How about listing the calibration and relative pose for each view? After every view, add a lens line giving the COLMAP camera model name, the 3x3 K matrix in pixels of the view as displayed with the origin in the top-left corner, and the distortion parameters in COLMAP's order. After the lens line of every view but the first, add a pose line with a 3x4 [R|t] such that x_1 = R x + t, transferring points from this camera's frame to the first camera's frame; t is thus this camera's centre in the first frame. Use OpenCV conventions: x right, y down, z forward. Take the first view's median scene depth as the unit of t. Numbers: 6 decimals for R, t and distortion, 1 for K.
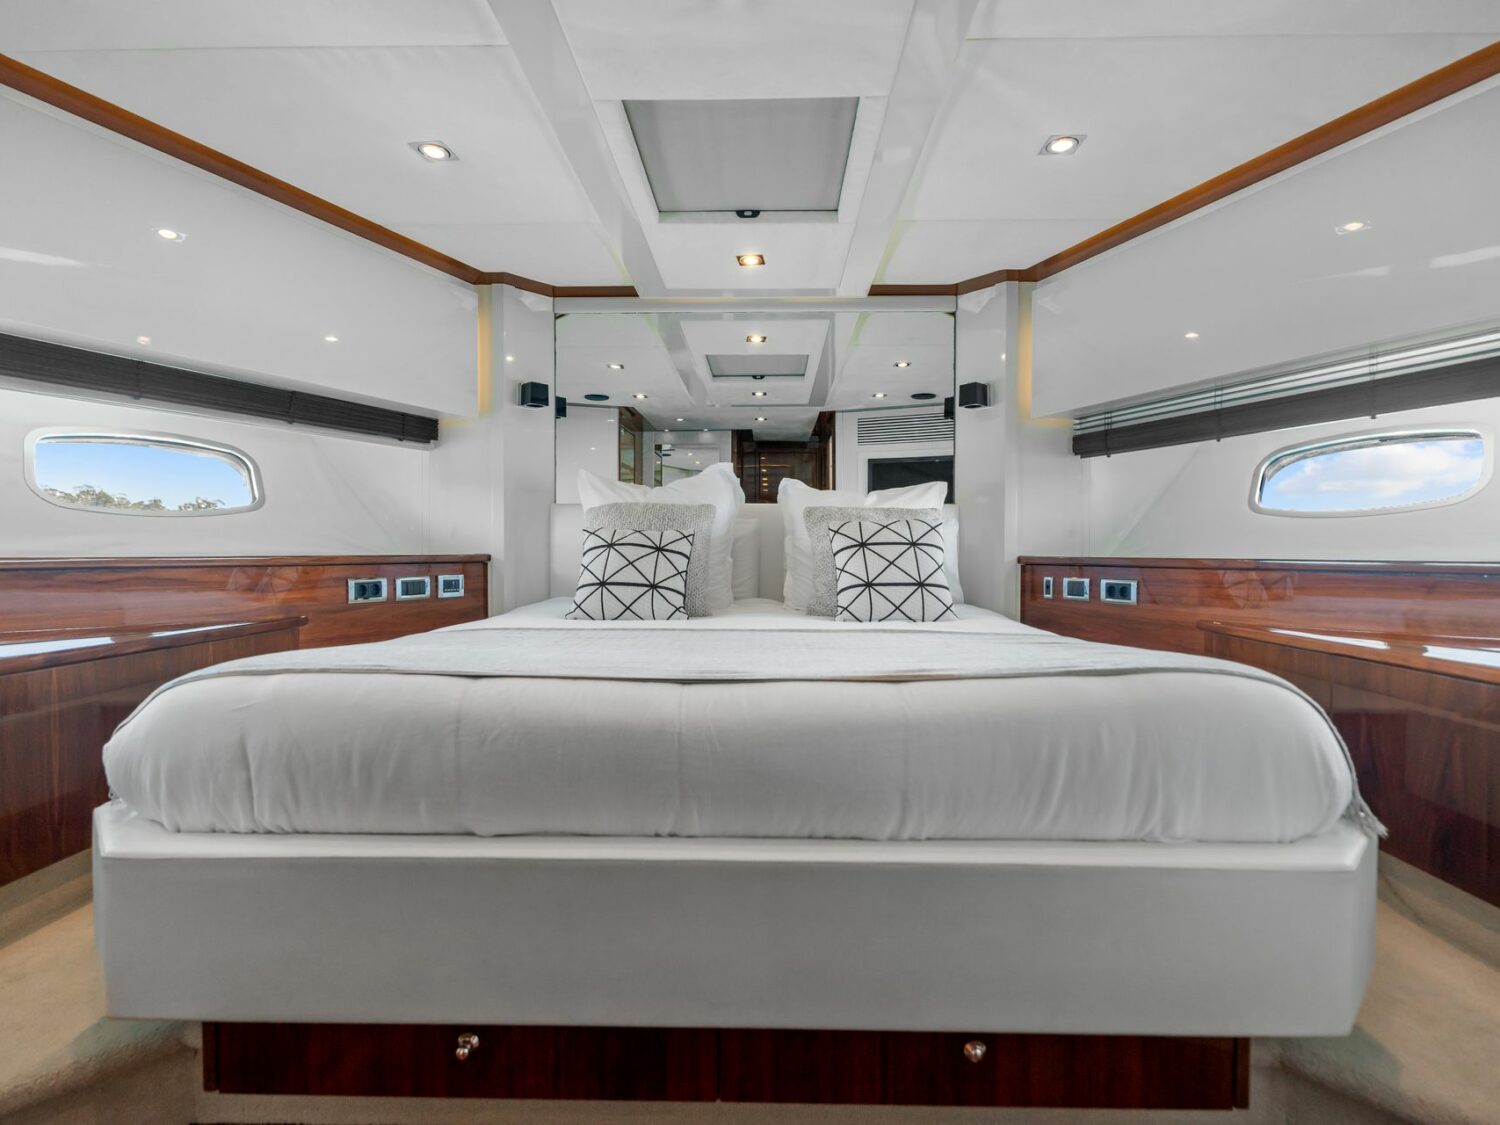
lens RADIAL K [[759.5, 0, 754.5], [0, 759.5, 567.2], [0, 0, 1]] dist [0.003221, 0.000635]
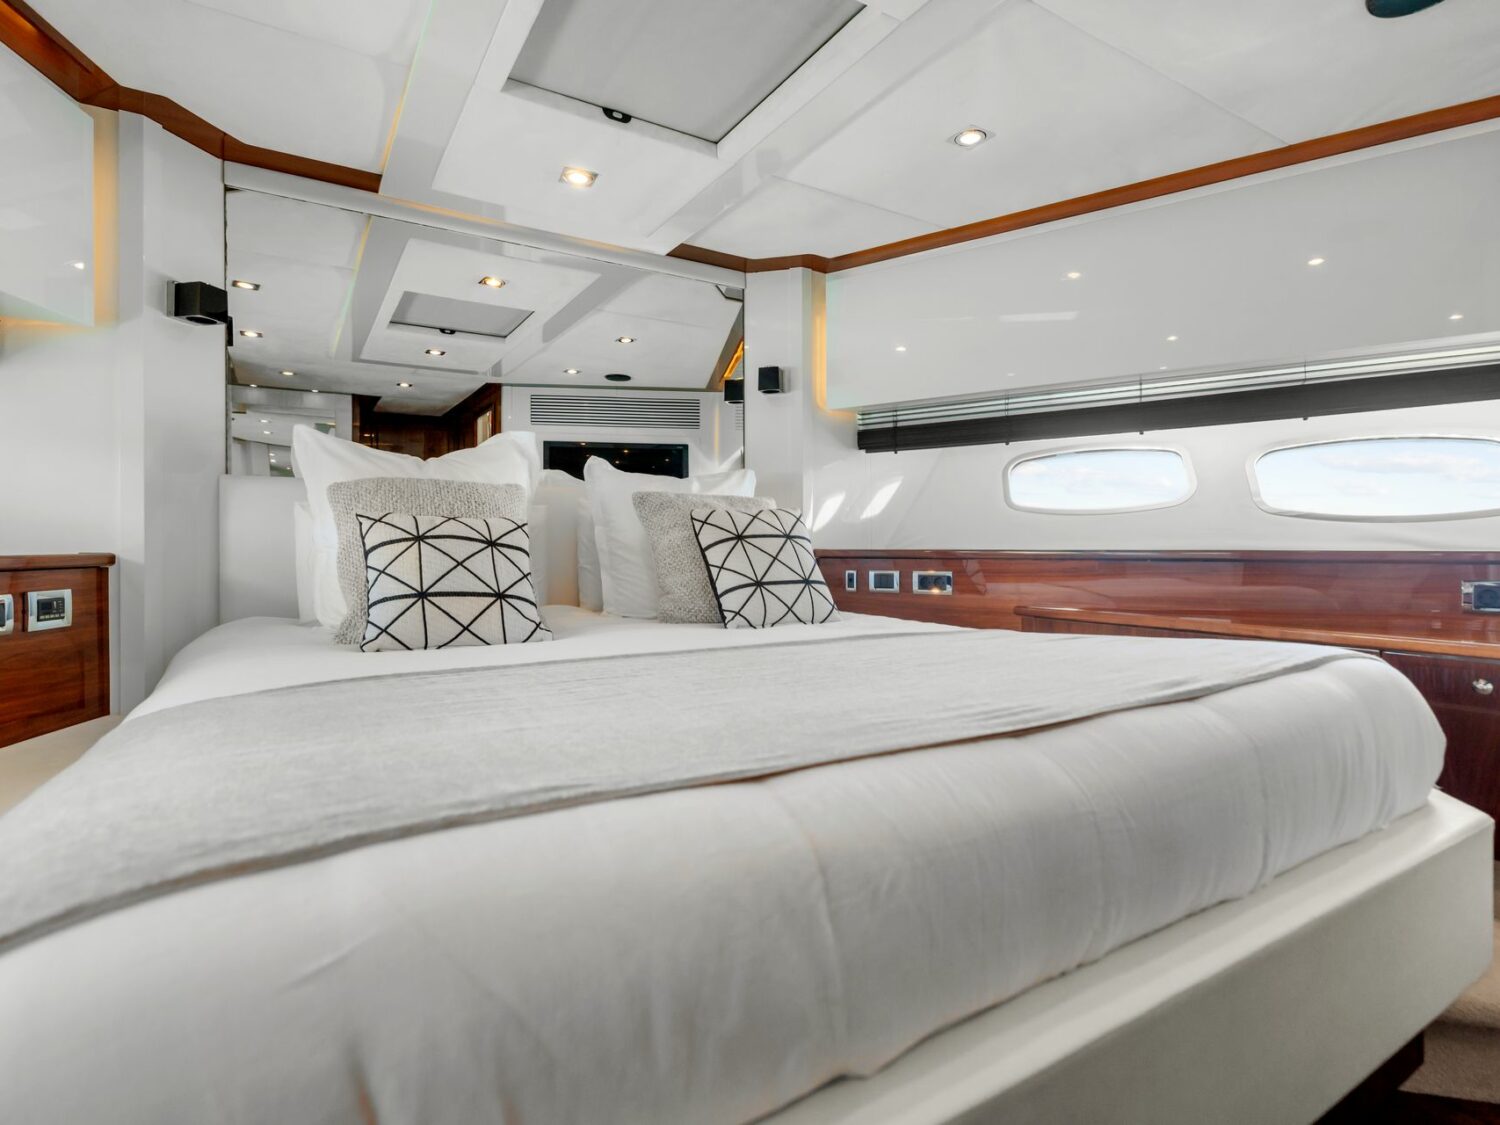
lens RADIAL K [[774.2, 0, 750.5], [0, 774.2, 552.4], [0, 0, 1]] dist [-0.036649, 0.054366]
pose [[0.840245, -0.010094, 0.542113, -0.273198], [0.016285, 0.999845, -0.006624, -0.005728], [-0.541962, 0.014394, 0.840280, 0.220170]]
